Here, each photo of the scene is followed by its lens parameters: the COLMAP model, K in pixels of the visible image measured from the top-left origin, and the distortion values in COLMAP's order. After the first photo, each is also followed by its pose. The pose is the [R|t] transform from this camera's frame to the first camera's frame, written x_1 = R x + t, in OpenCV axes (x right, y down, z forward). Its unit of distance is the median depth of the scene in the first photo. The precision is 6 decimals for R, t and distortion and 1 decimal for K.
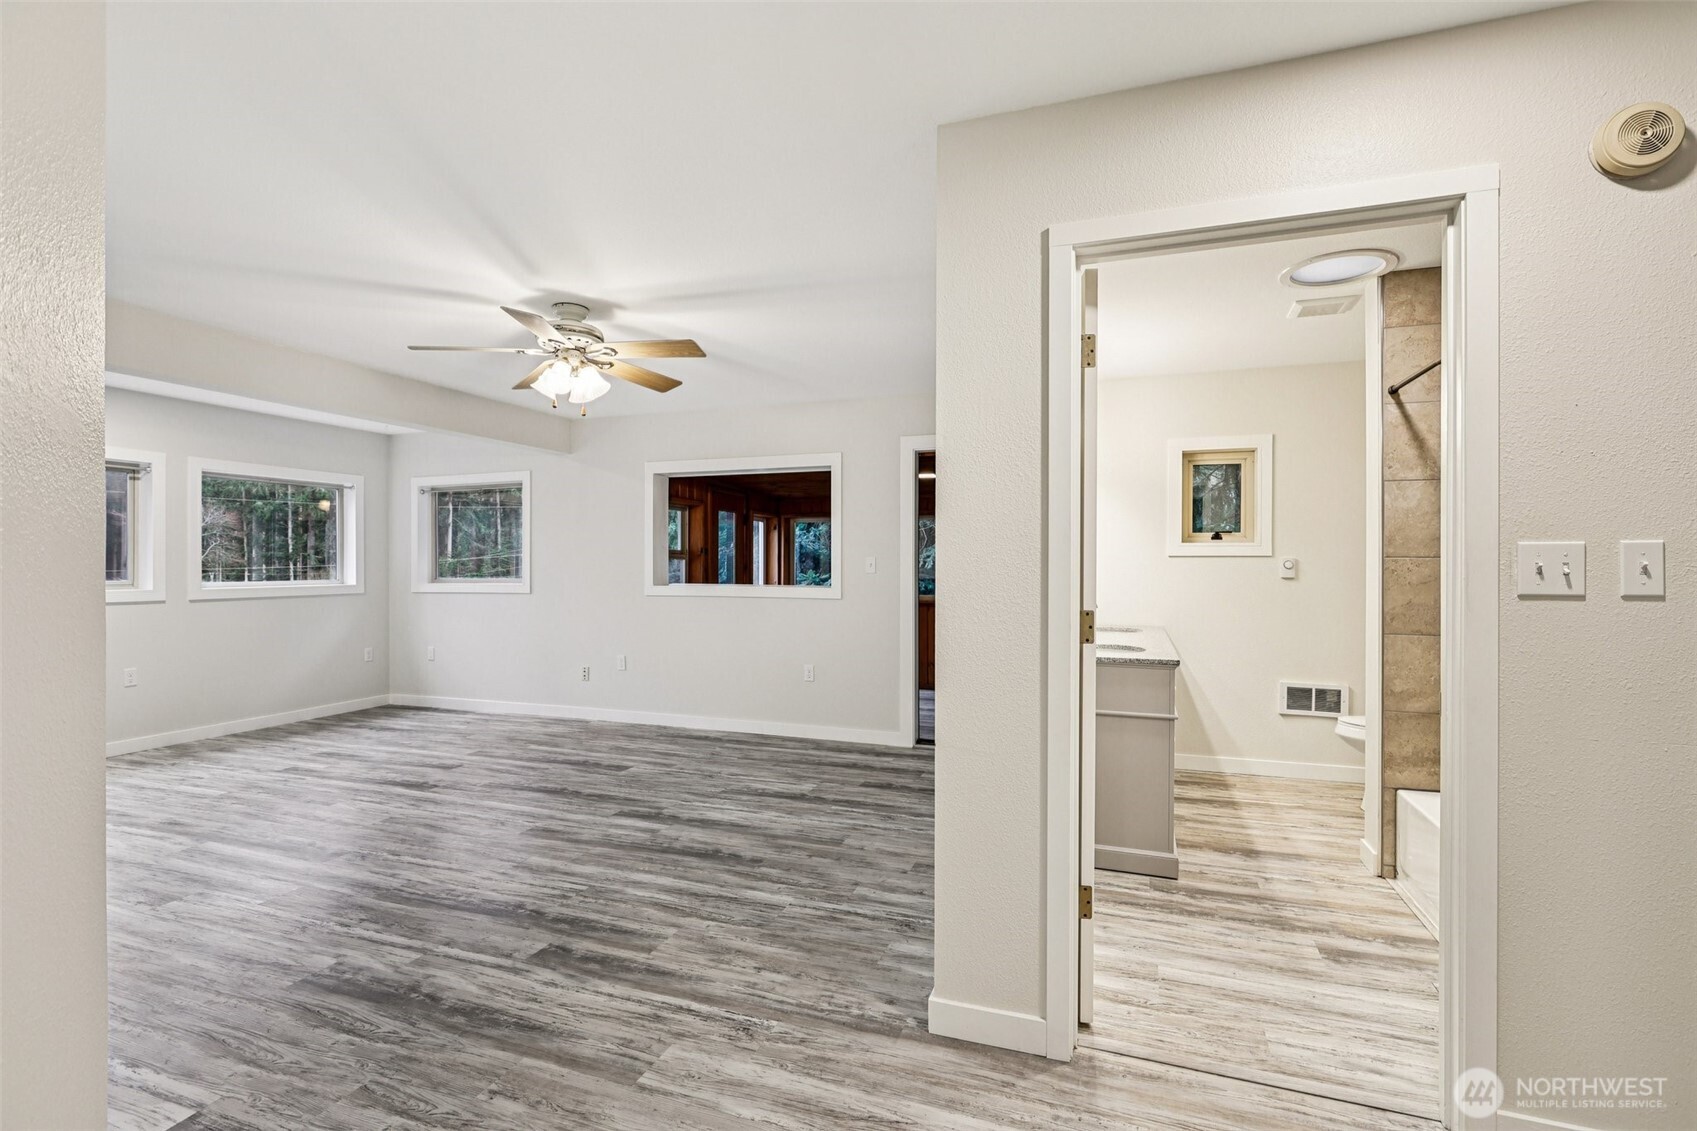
lens RADIAL K [[786.1, 0, 848.5], [0, 786.1, 565.5], [0, 0, 1]] dist [-0.006823, 0.000020]
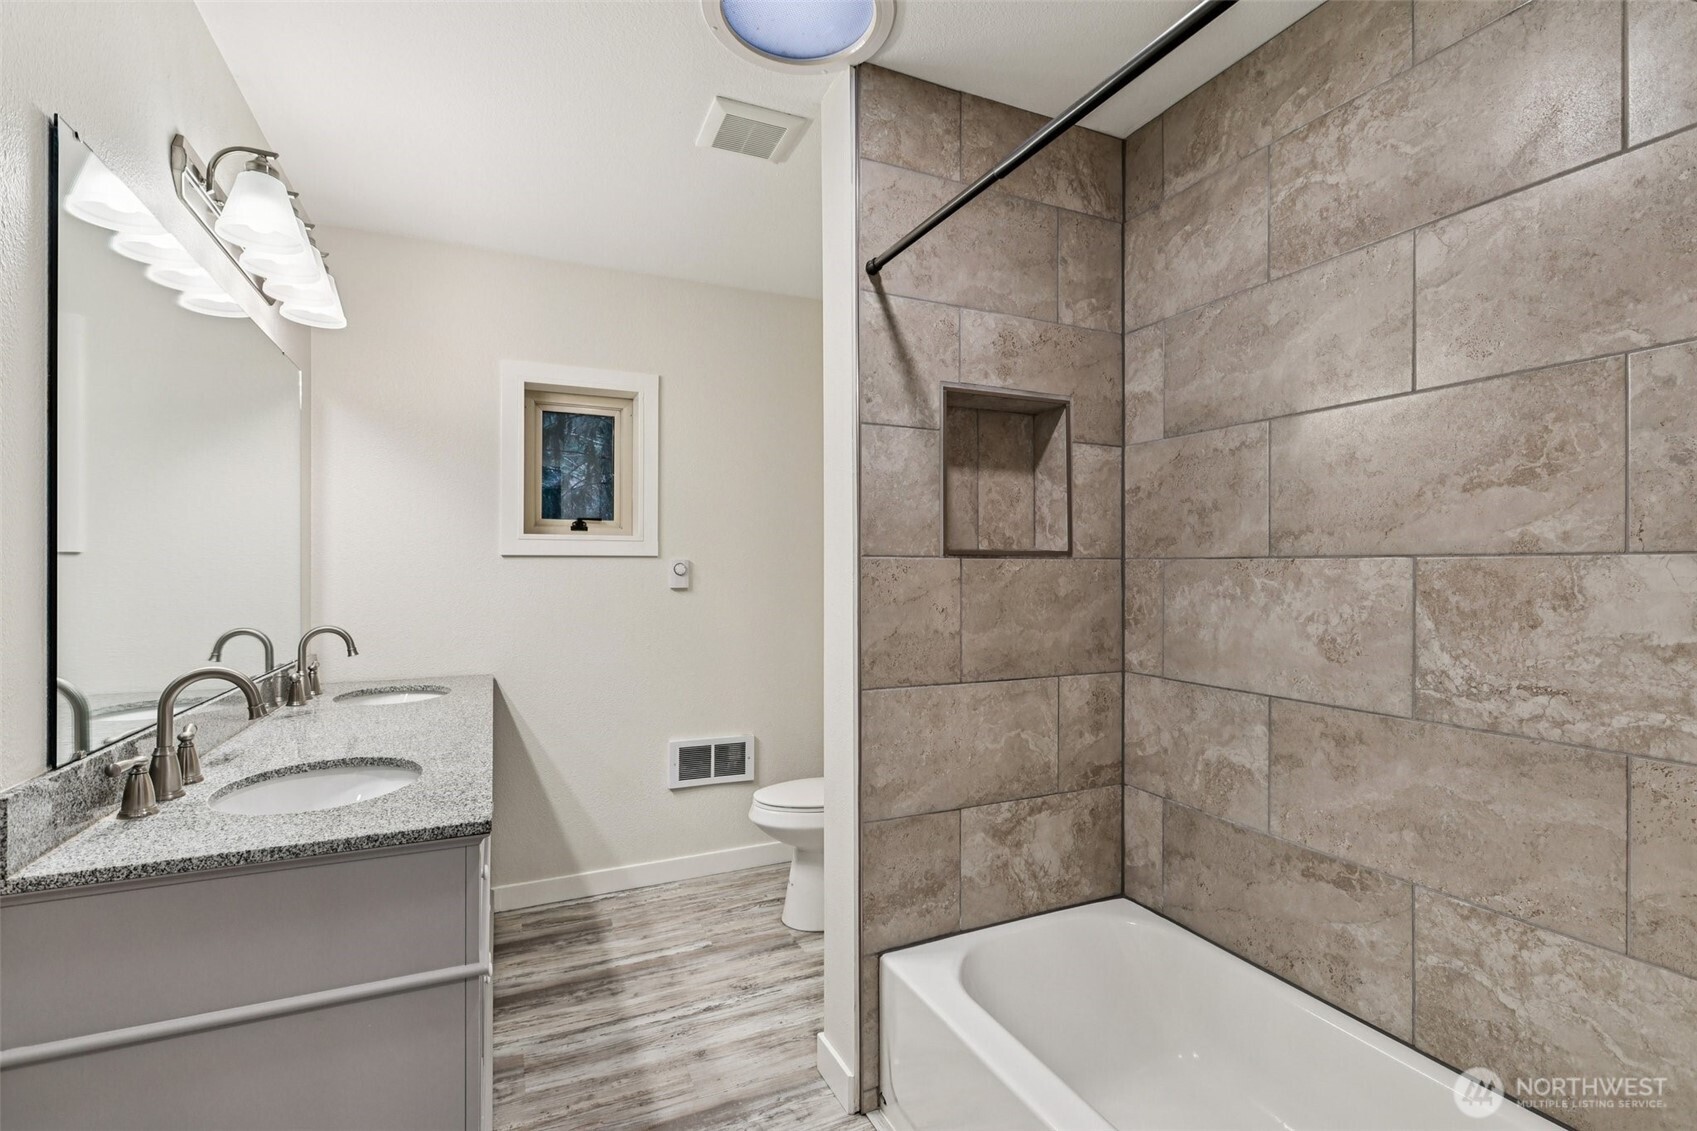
lens RADIAL K [[786.1, 0, 848.5], [0, 786.1, 565.5], [0, 0, 1]] dist [-0.006823, 0.000020]
pose [[0.717129, -0.001145, 0.696940, 0.247389], [0.004554, 0.999985, -0.003043, -0.001746], [-0.696926, 0.005356, 0.717123, 0.532800]]
